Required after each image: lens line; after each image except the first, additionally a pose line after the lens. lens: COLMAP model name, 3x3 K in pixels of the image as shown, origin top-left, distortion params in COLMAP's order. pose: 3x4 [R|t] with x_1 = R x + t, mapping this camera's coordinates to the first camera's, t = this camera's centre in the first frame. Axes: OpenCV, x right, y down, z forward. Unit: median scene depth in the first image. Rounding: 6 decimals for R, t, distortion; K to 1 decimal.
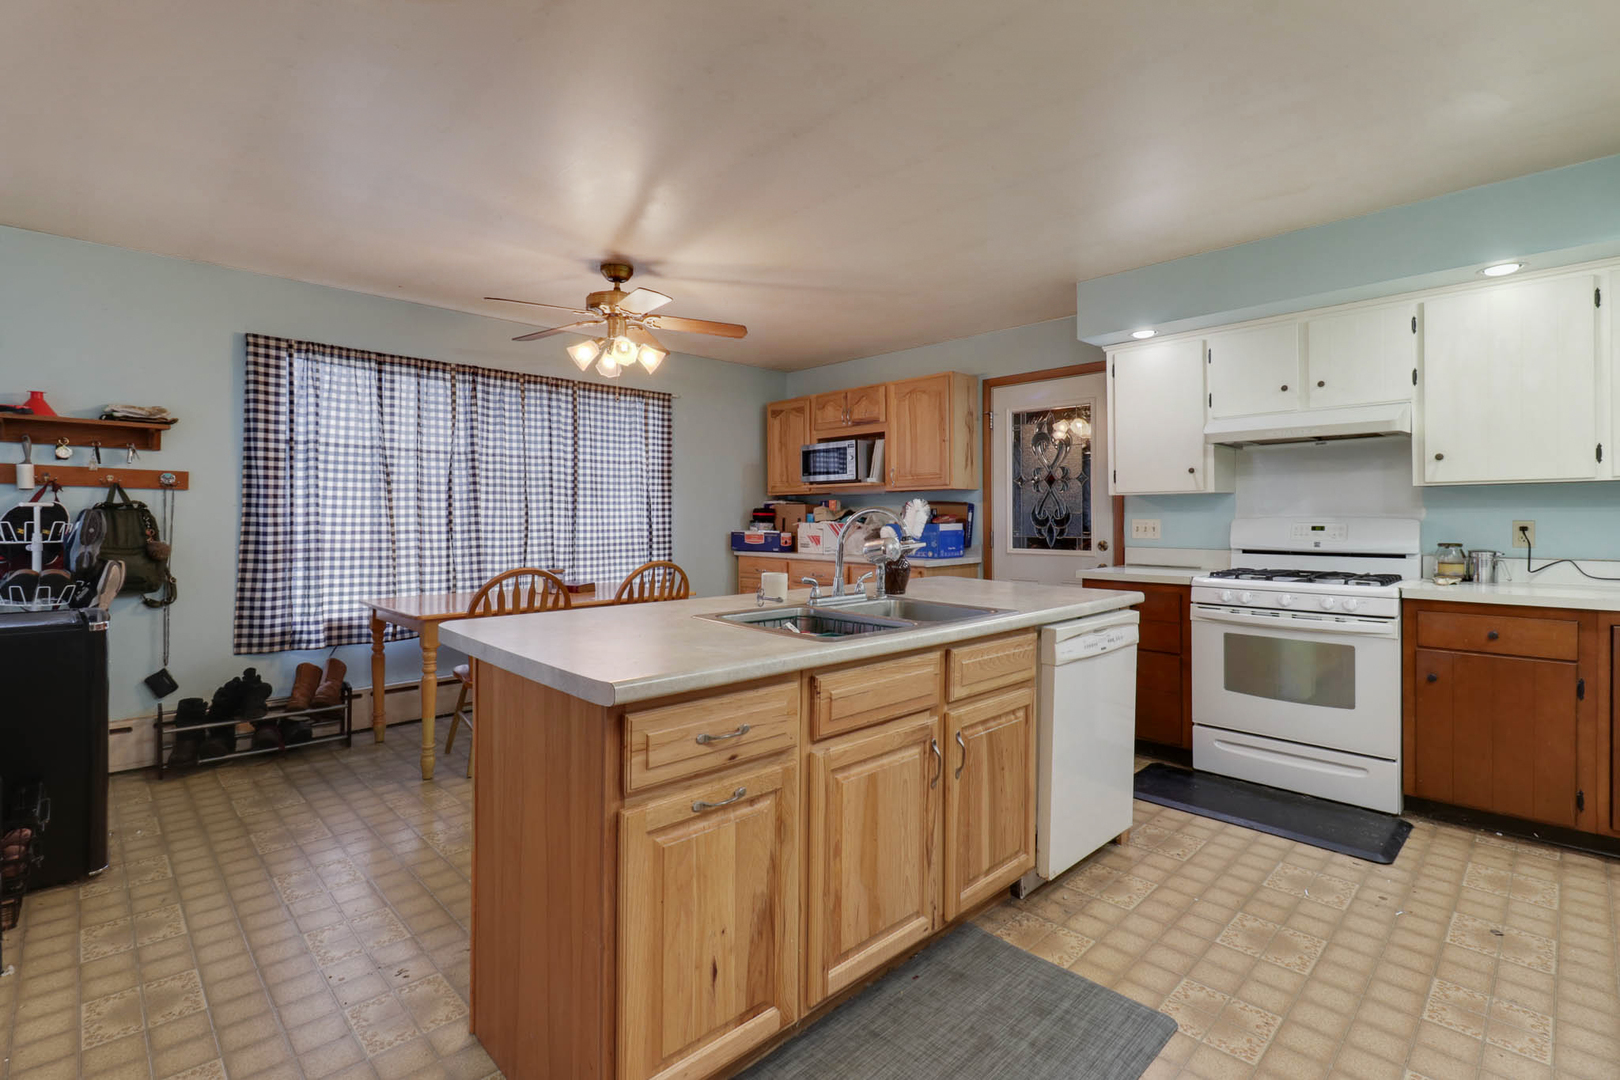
lens RADIAL K [[779.4, 0, 823.6], [0, 779.4, 514.8], [0, 0, 1]] dist [0.013870, -0.008700]
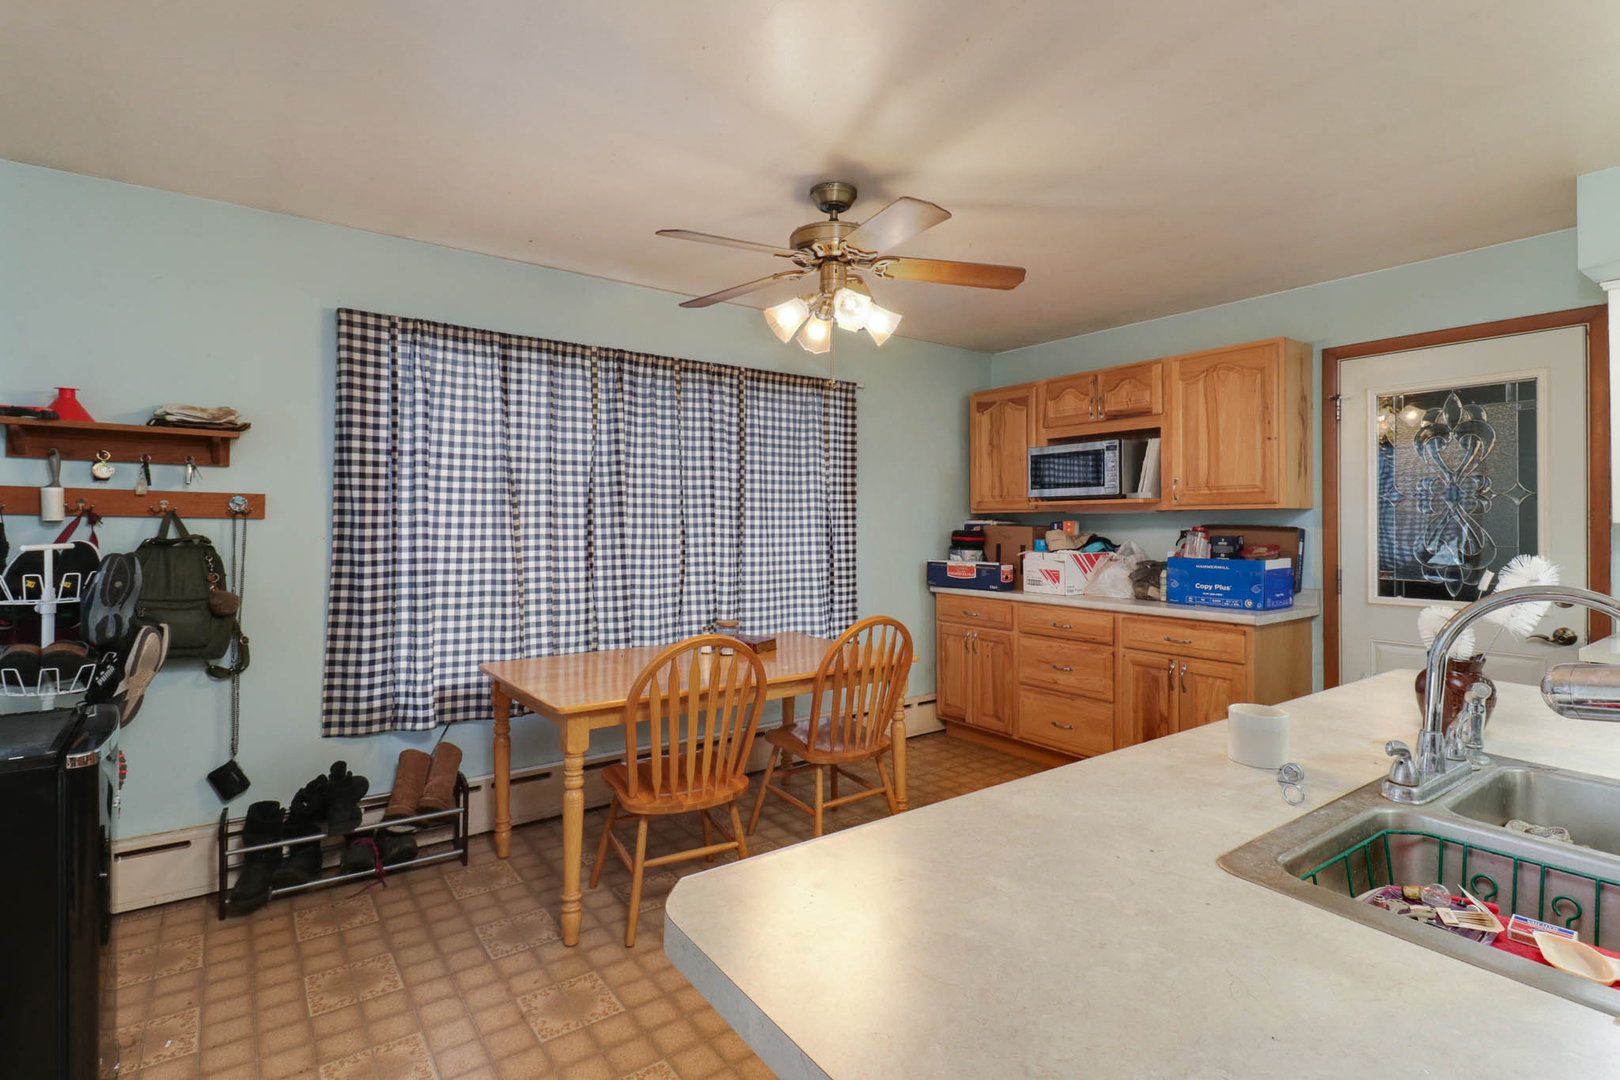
lens RADIAL K [[779.4, 0, 809.0], [0, 779.4, 512.5], [0, 0, 1]] dist [0.013870, -0.008700]
pose [[0.991143, -0.001615, -0.132790, -0.194728], [0.000709, 0.999976, -0.006870, -0.031395], [0.132798, 0.006715, 0.991120, 0.324263]]
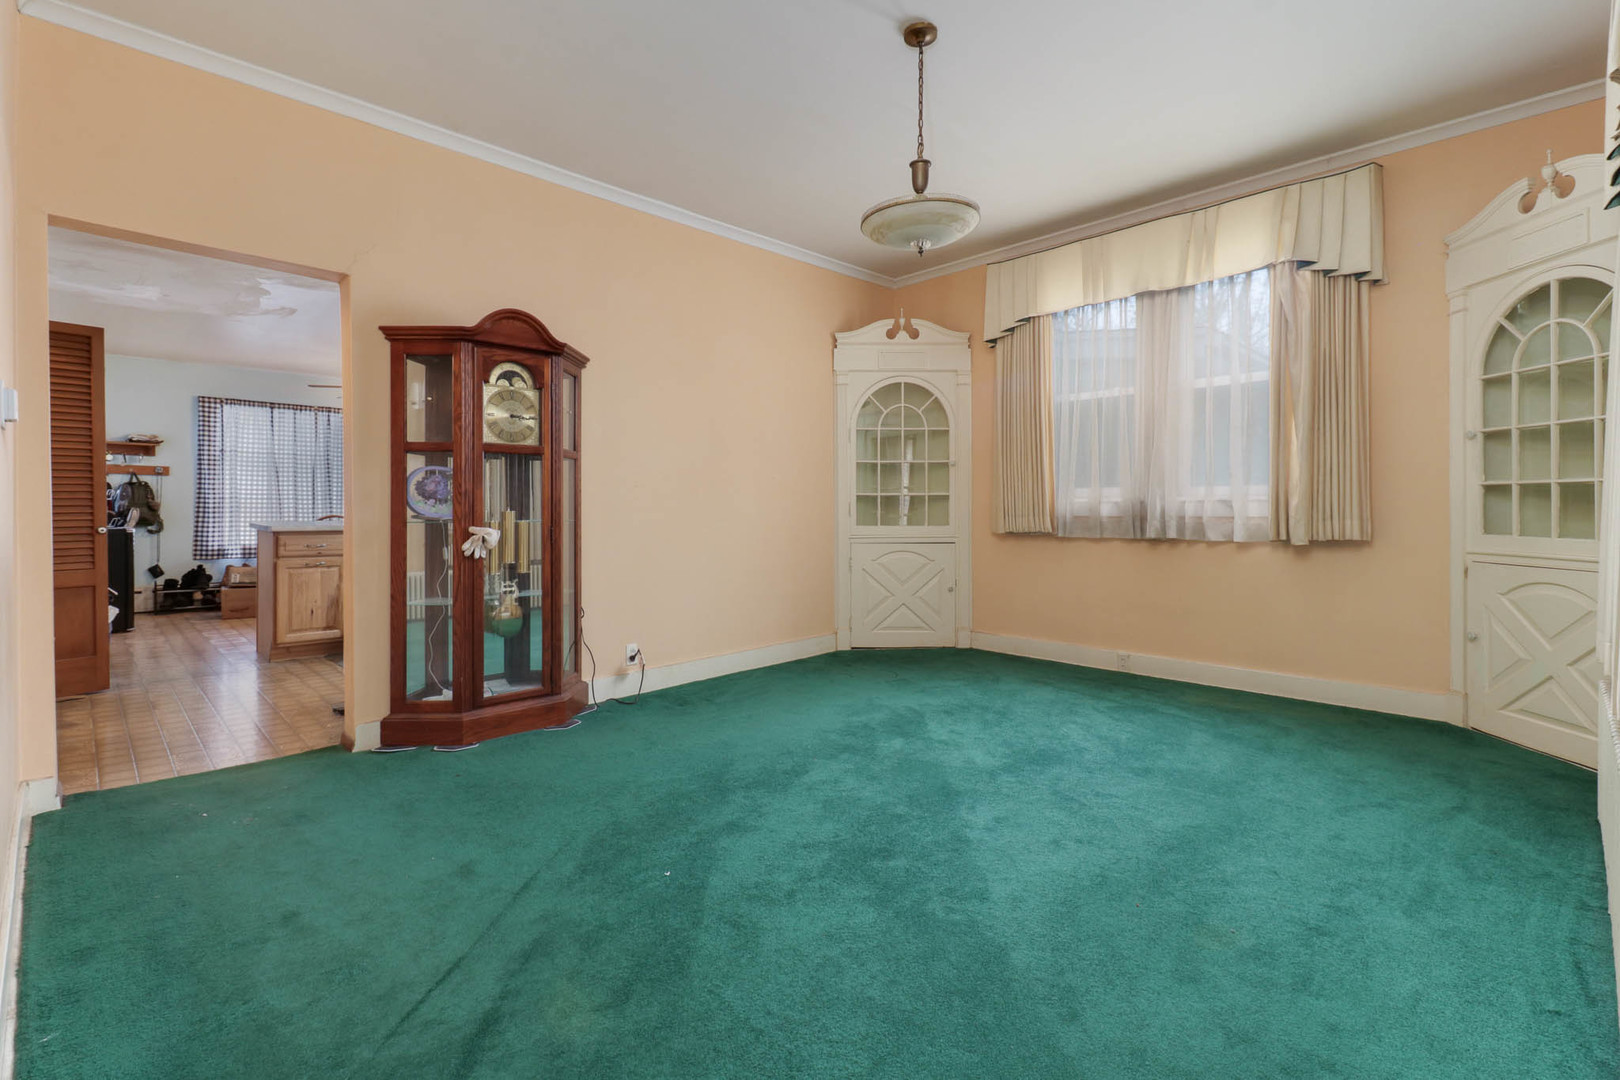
lens RADIAL K [[779.4, 0, 804.2], [0, 779.4, 512.2], [0, 0, 1]] dist [0.013870, -0.008700]
pose [[0.999927, 0.002708, -0.011776, 0.816314], [-0.002592, 0.999948, 0.009901, 0.036506], [0.011802, -0.009870, 0.999882, -0.961066]]
